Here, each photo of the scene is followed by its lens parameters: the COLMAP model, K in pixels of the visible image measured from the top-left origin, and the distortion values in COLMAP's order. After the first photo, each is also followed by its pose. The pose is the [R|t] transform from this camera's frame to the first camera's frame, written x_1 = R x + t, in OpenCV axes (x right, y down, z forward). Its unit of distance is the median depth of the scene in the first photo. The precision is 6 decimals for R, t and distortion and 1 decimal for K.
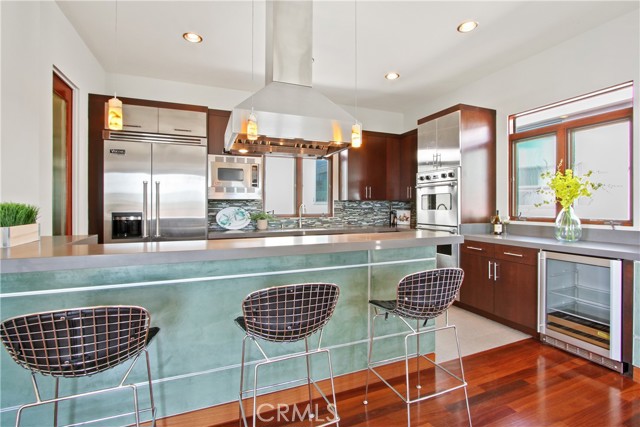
lens RADIAL K [[295.8, 0, 317.7], [0, 295.8, 207.4], [0, 0, 1]] dist [-0.000376, 0.000201]
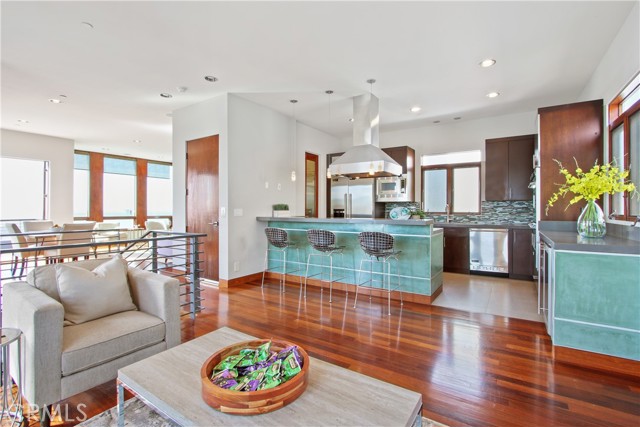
lens RADIAL K [[295.8, 0, 321.7], [0, 295.8, 210.6], [0, 0, 1]] dist [-0.000376, 0.000201]
pose [[0.577402, 0.006510, -0.816434, 0.753146], [-0.008509, 0.999962, 0.001956, 0.020879], [0.816415, 0.005817, 0.577436, -0.218534]]
